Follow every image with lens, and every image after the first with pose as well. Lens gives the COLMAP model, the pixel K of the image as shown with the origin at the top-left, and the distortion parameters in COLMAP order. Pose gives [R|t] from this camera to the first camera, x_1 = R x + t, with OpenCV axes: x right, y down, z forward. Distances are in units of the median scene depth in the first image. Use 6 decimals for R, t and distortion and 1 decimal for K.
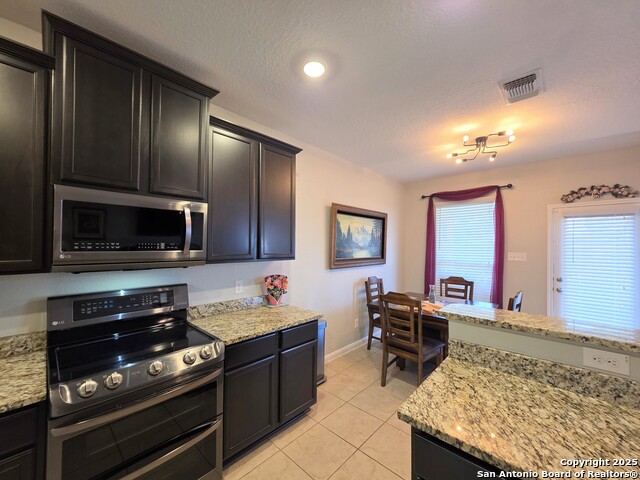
lens RADIAL K [[255.8, 0, 315.7], [0, 255.8, 242.5], [0, 0, 1]] dist [0.001952, 0.000014]
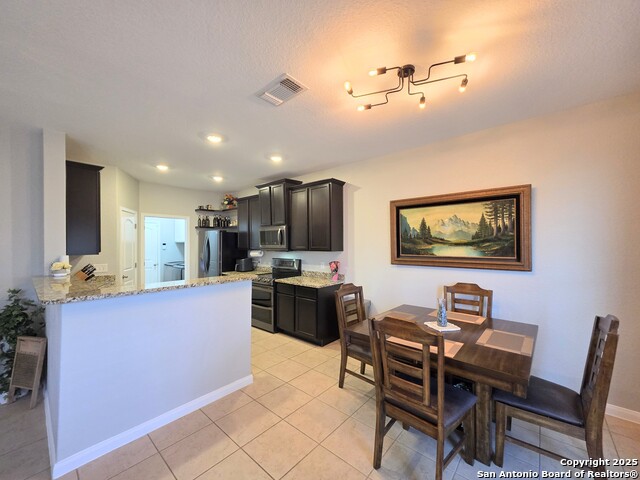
lens RADIAL K [[255.8, 0, 315.7], [0, 255.8, 242.5], [0, 0, 1]] dist [0.001952, 0.000014]
pose [[0.037261, -0.010598, -0.999249, 1.277957], [0.016857, 0.999808, -0.009975, 0.024014], [0.999163, -0.016472, 0.037432, 0.751434]]
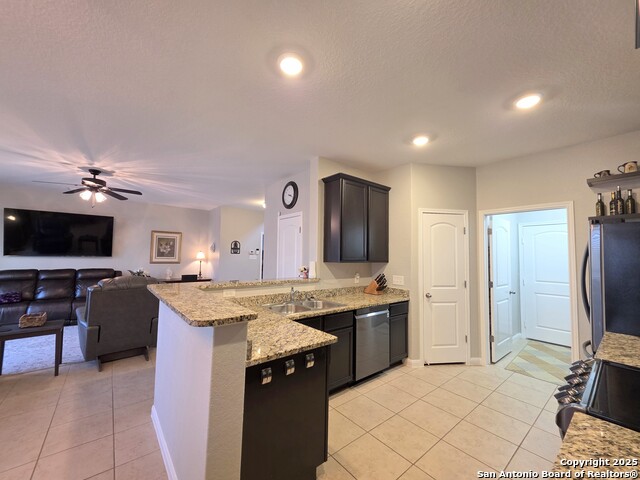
lens RADIAL K [[255.8, 0, 315.7], [0, 255.8, 242.5], [0, 0, 1]] dist [0.001952, 0.000014]
pose [[-0.991489, -0.018457, 0.128878, 0.084410], [-0.026948, 0.997556, -0.064458, 0.036977], [-0.127374, -0.067383, -0.989563, 0.949823]]
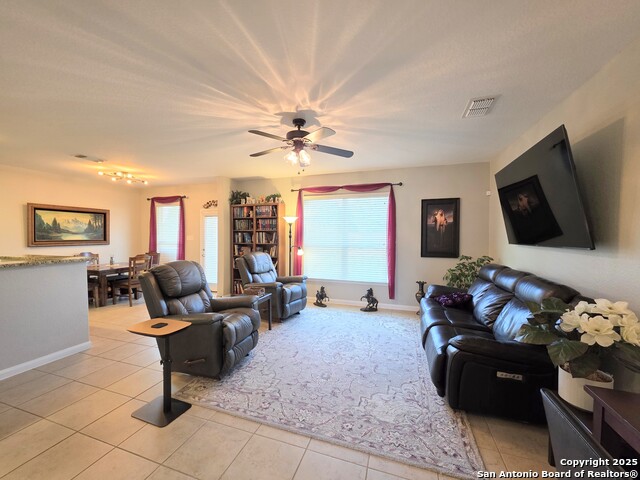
lens RADIAL K [[255.8, 0, 315.7], [0, 255.8, 242.5], [0, 0, 1]] dist [0.001952, 0.000014]
pose [[0.908953, -0.016650, 0.416567, 1.123754], [-0.000365, 0.999170, 0.040733, 0.018545], [-0.416899, -0.037176, 0.908192, -1.251112]]
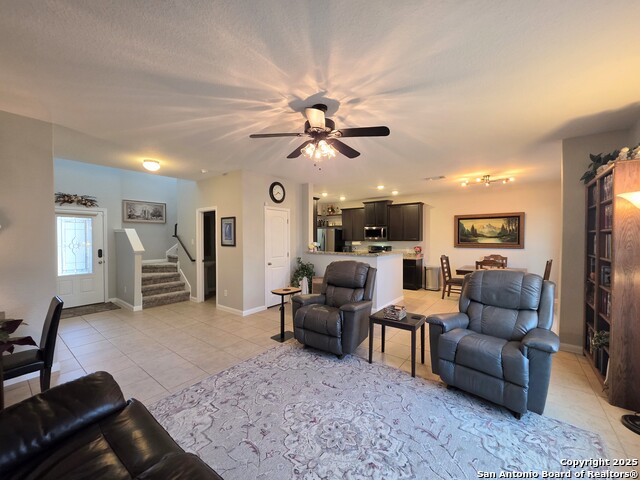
lens RADIAL K [[255.8, 0, 315.7], [0, 255.8, 242.5], [0, 0, 1]] dist [0.001952, 0.000014]
pose [[0.095392, 0.013764, -0.995345, 2.359679], [0.015057, 0.999770, 0.015268, 0.019356], [0.995326, -0.016444, 0.095162, -0.383536]]
